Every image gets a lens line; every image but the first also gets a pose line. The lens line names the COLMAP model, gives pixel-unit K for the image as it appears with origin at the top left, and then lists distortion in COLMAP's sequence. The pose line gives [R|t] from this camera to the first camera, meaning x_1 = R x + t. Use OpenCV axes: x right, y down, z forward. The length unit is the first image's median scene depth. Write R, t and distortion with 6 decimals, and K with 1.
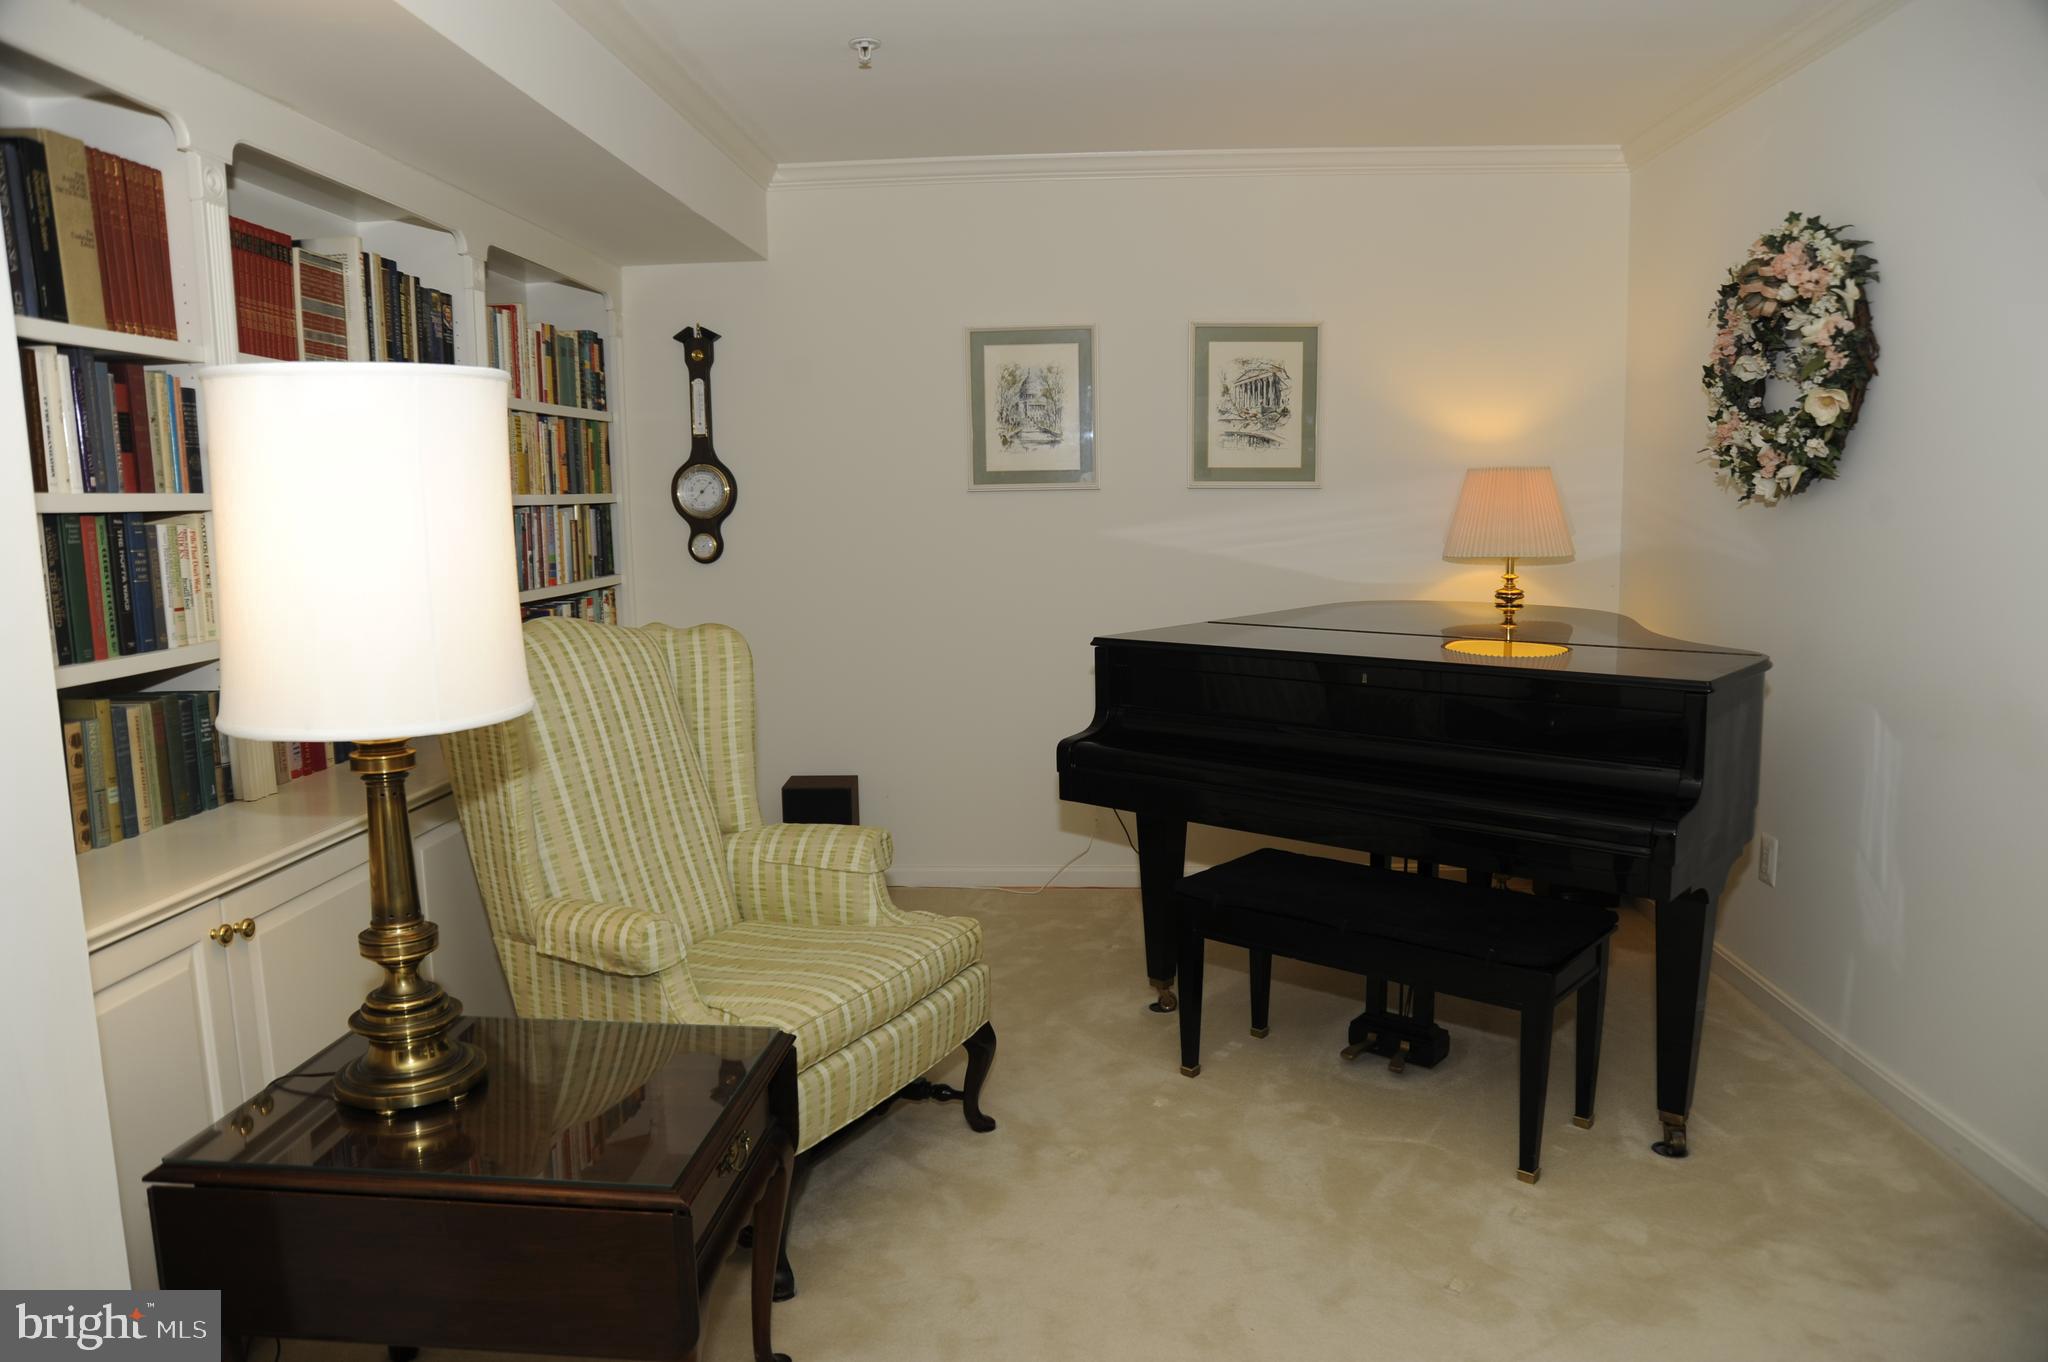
lens RADIAL K [[1387.5, 0, 1023.0], [0, 1387.5, 695.8], [0, 0, 1]] dist [-0.141980, 0.114141]
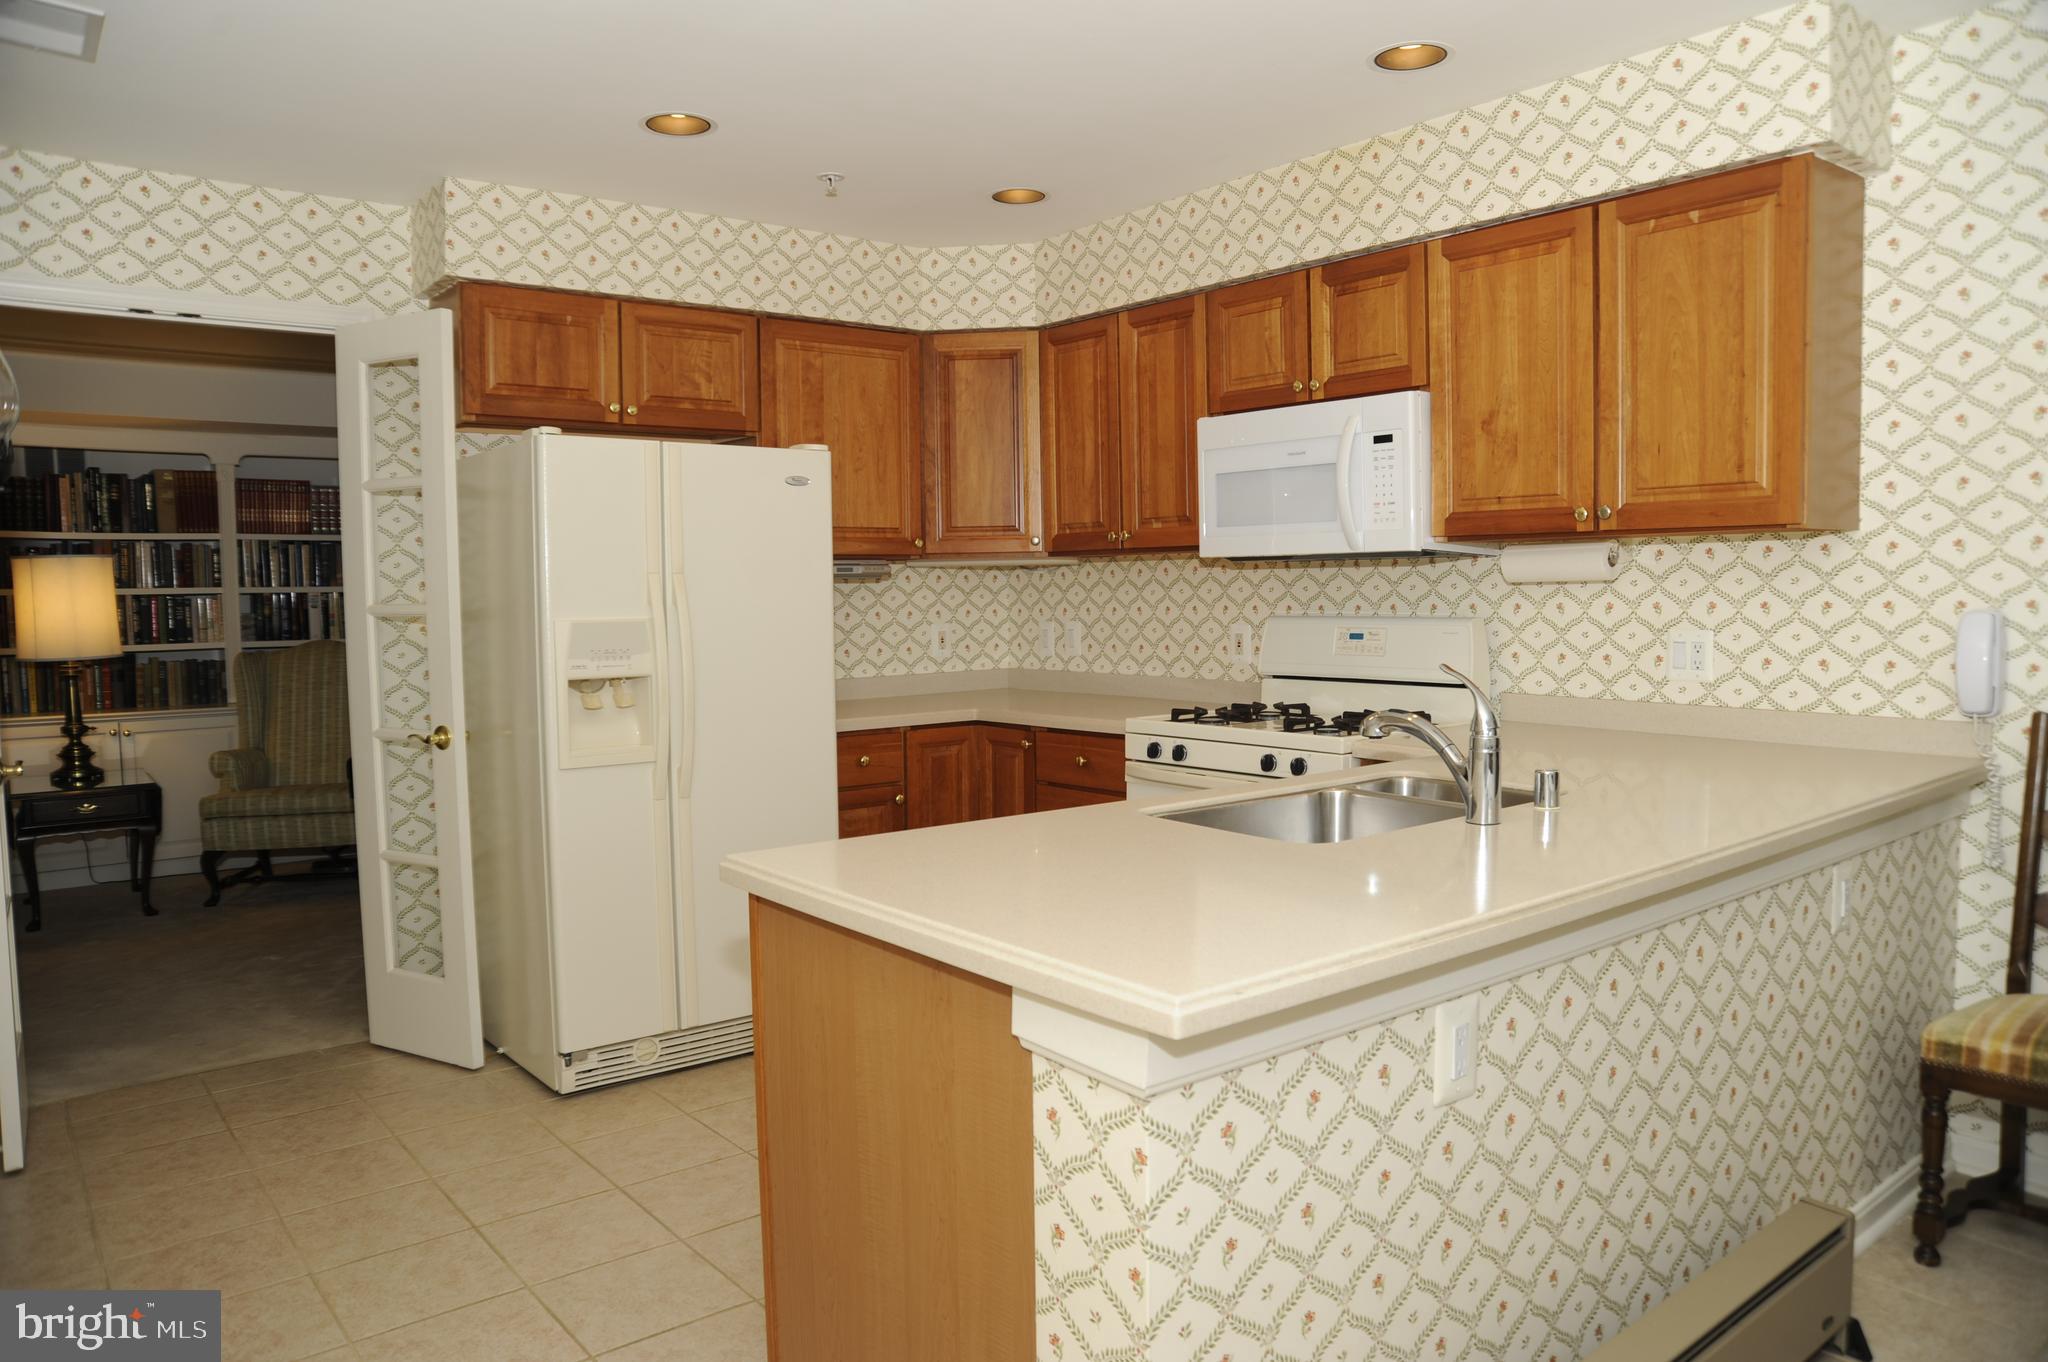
lens RADIAL K [[1387.5, 0, 1023.0], [0, 1387.5, 695.8], [0, 0, 1]] dist [-0.141980, 0.114141]
pose [[0.667878, 0.060497, -0.741808, 1.410668], [-0.099410, 0.995011, -0.008357, -0.039958], [0.737602, 0.079325, 0.670561, 0.222464]]
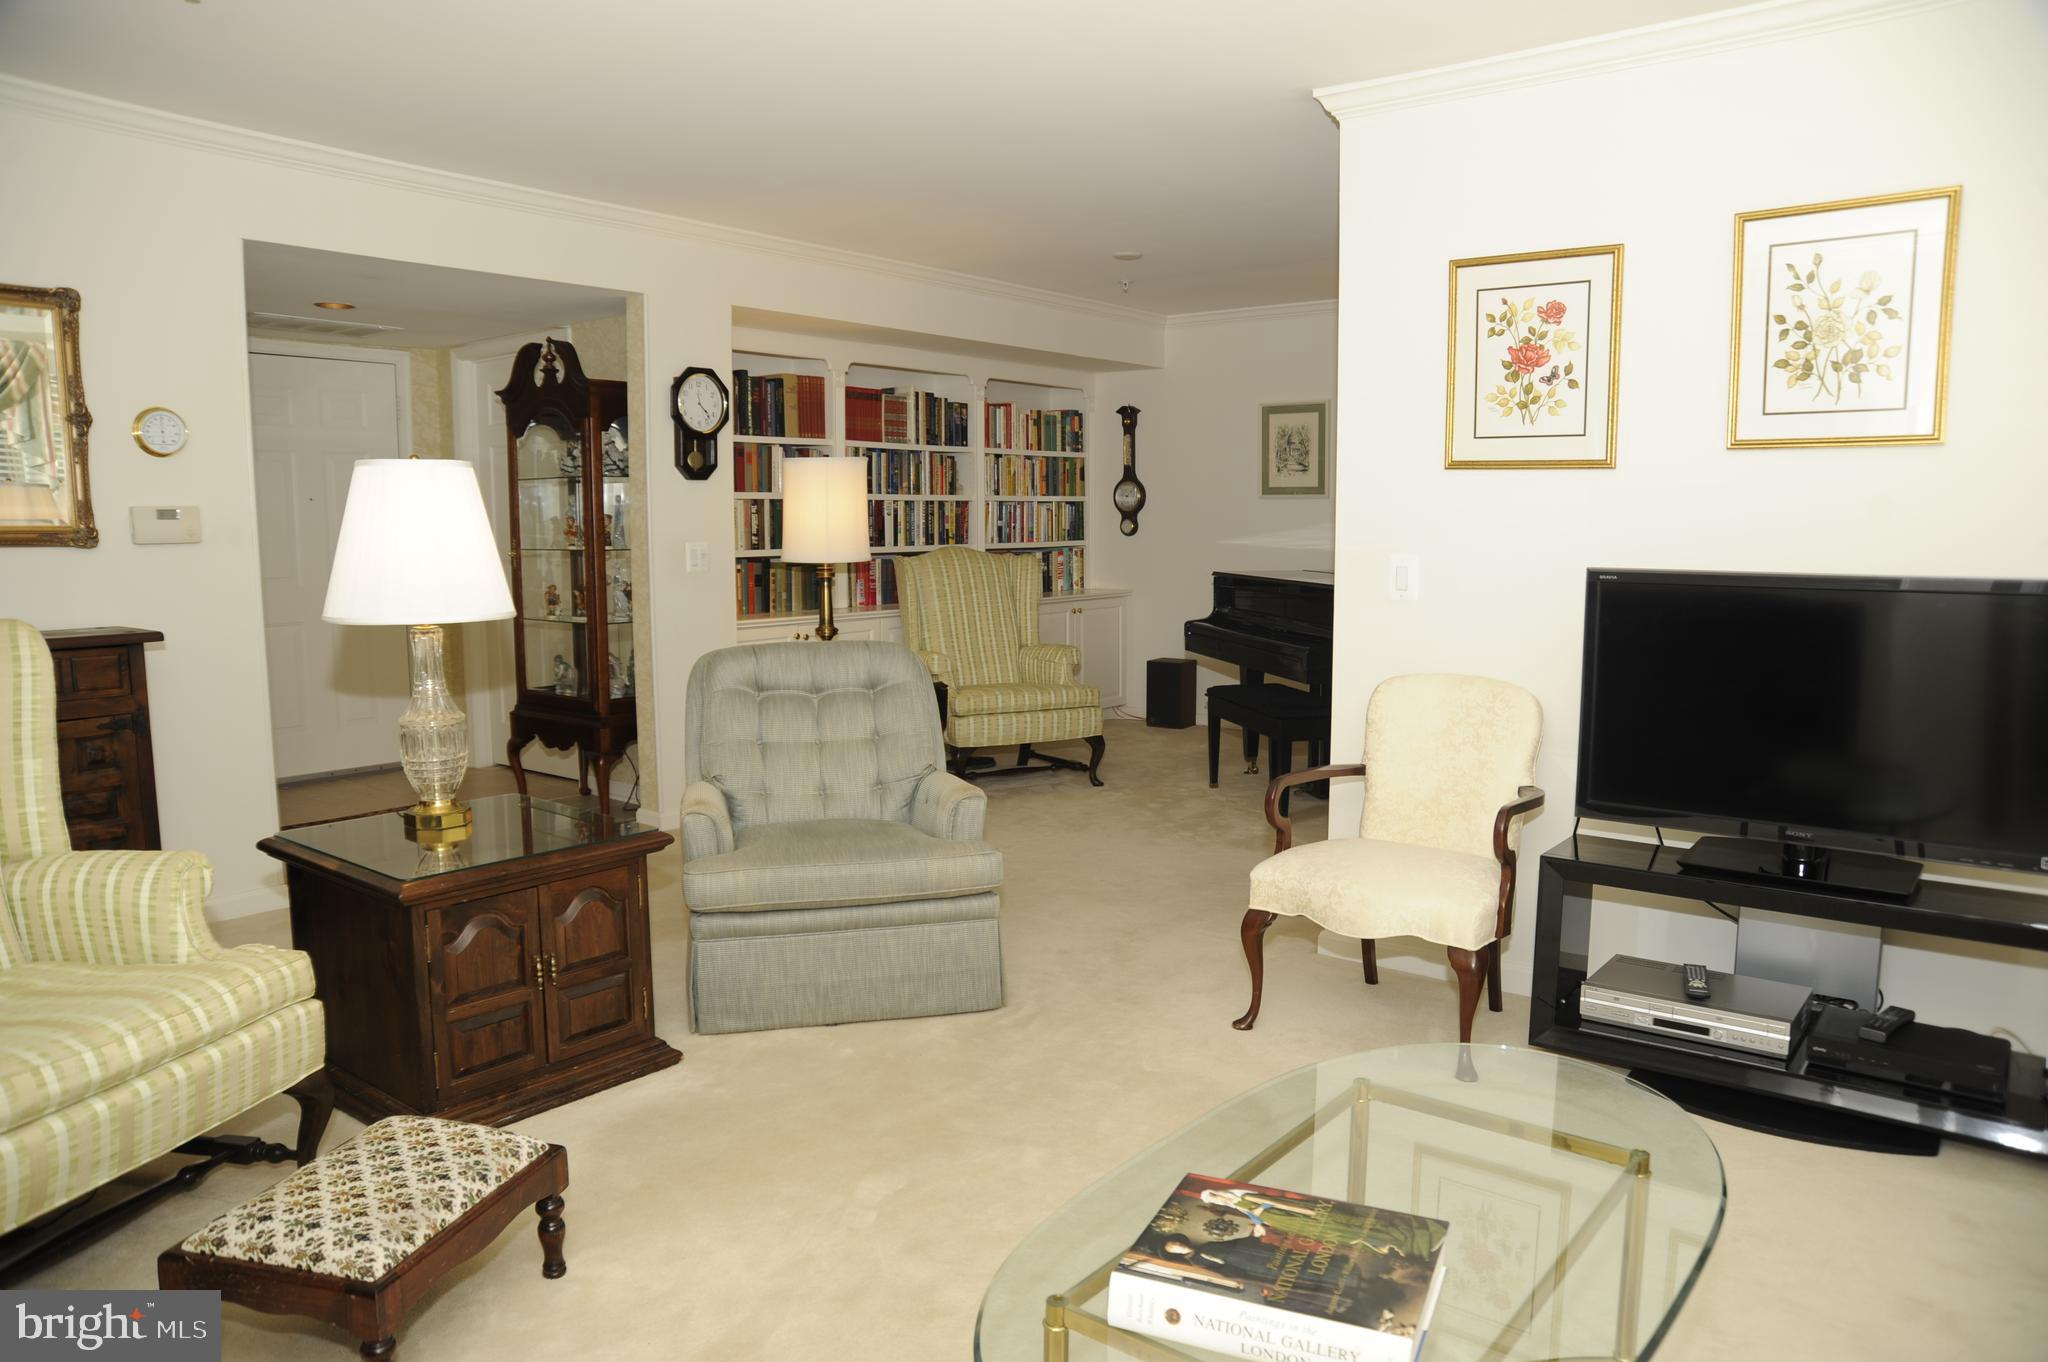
lens RADIAL K [[1387.5, 0, 1023.0], [0, 1387.5, 695.8], [0, 0, 1]] dist [-0.141980, 0.114141]
pose [[0.818866, 0.089454, -0.566971, 0.757980], [-0.092708, 0.995424, 0.023157, 0.089853], [0.566448, 0.033601, 0.823412, -0.610883]]
